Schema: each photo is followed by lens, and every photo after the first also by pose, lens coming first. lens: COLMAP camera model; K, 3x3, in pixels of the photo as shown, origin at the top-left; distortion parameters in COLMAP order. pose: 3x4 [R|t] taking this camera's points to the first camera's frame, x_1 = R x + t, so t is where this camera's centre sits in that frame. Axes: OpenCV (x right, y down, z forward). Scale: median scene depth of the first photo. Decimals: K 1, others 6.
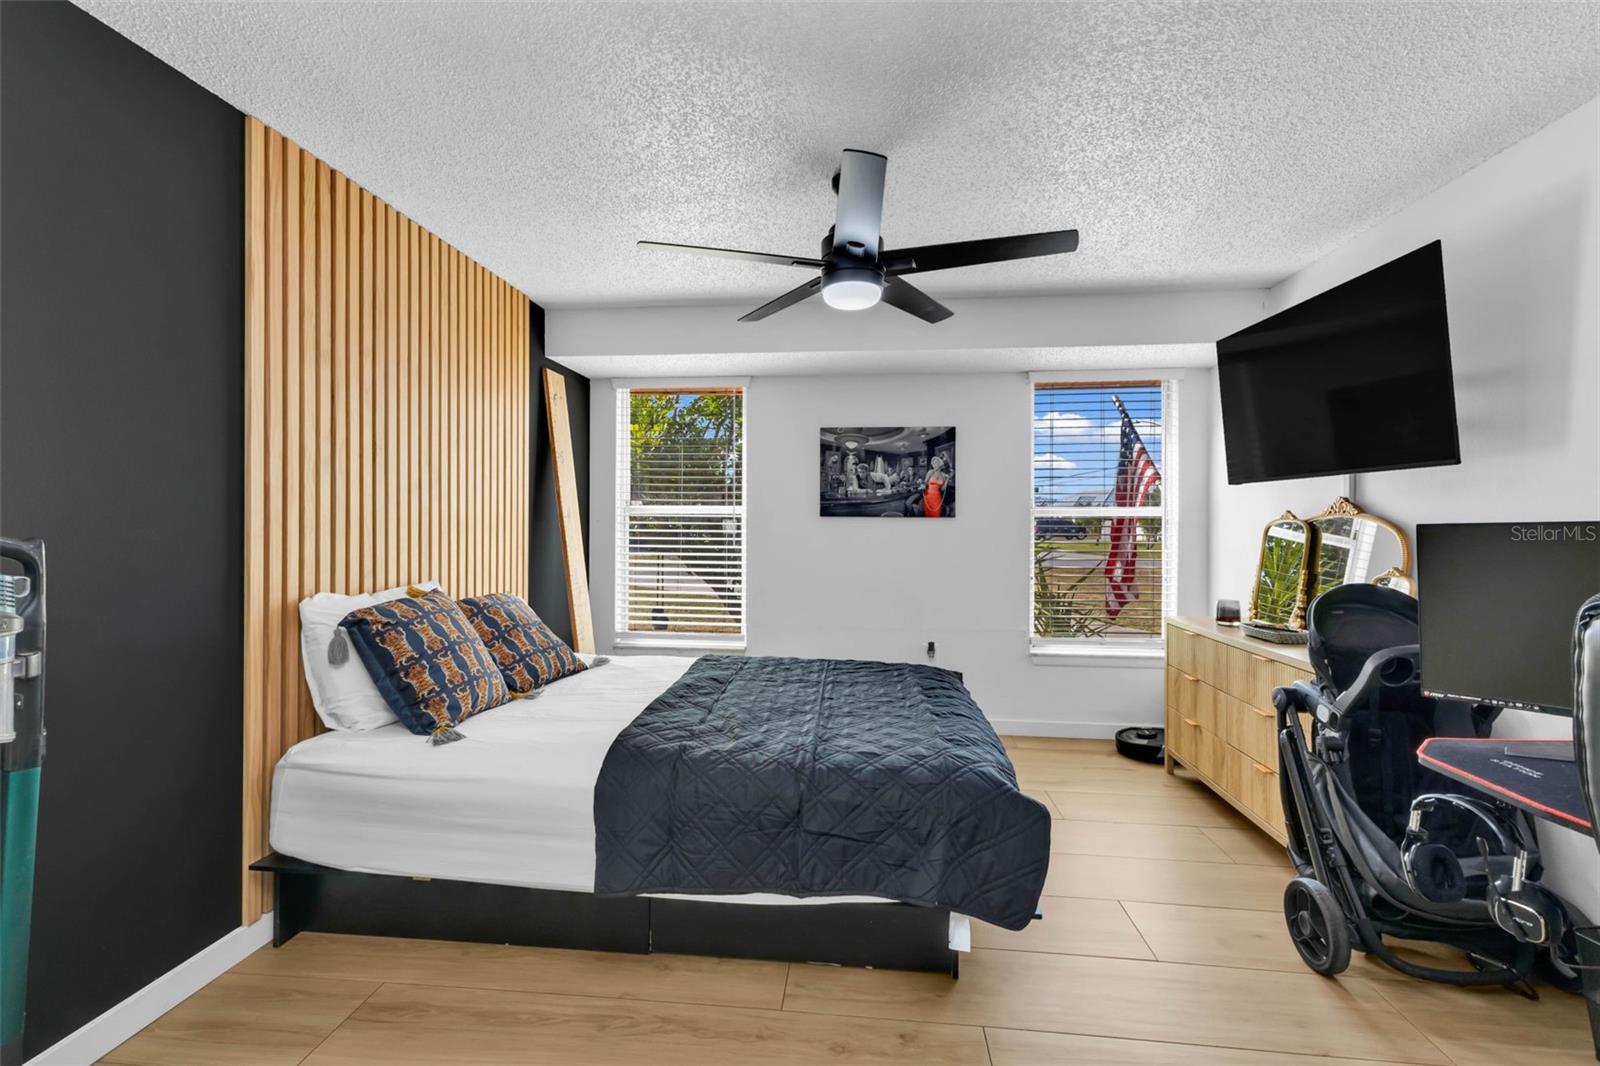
lens RADIAL K [[686.2, 0, 806.7], [0, 686.2, 514.4], [0, 0, 1]] dist [0.002465, 0.000301]
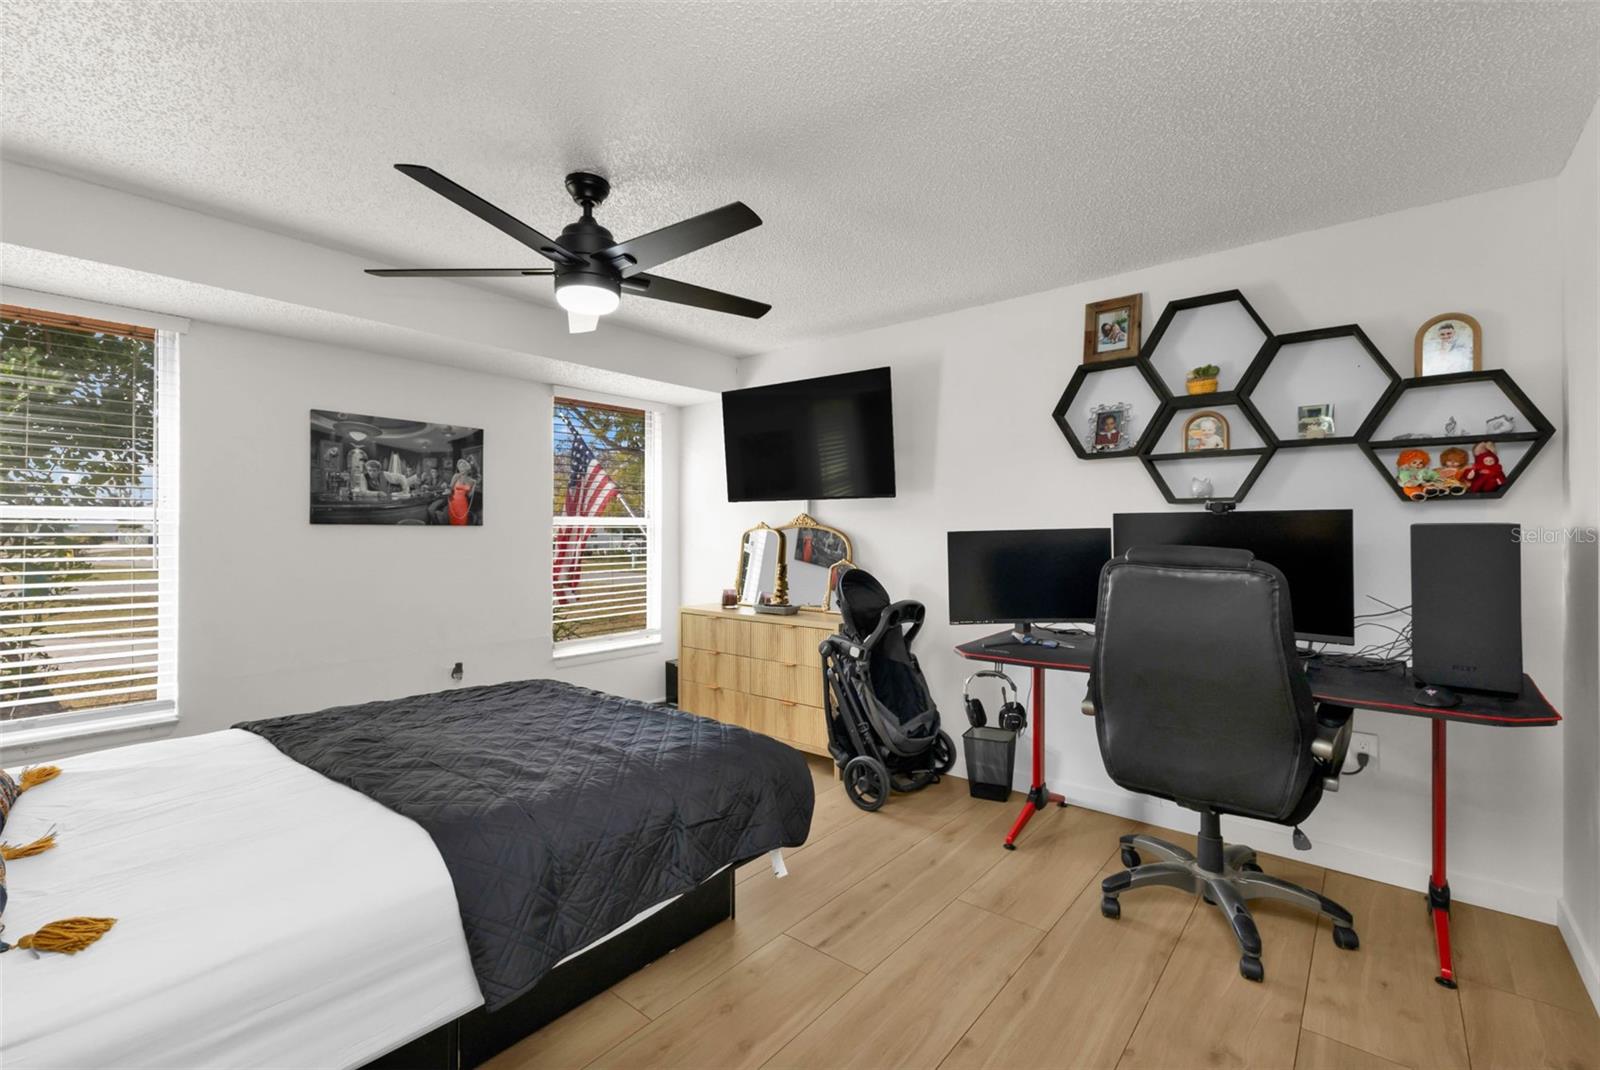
lens RADIAL K [[686.2, 0, 806.7], [0, 686.2, 516.4], [0, 0, 1]] dist [0.002465, 0.000301]
pose [[0.558462, 0.014580, 0.829402, -0.314081], [-0.008006, 0.999894, -0.012187, -0.000579], [-0.829492, 0.000166, 0.558519, 0.106853]]
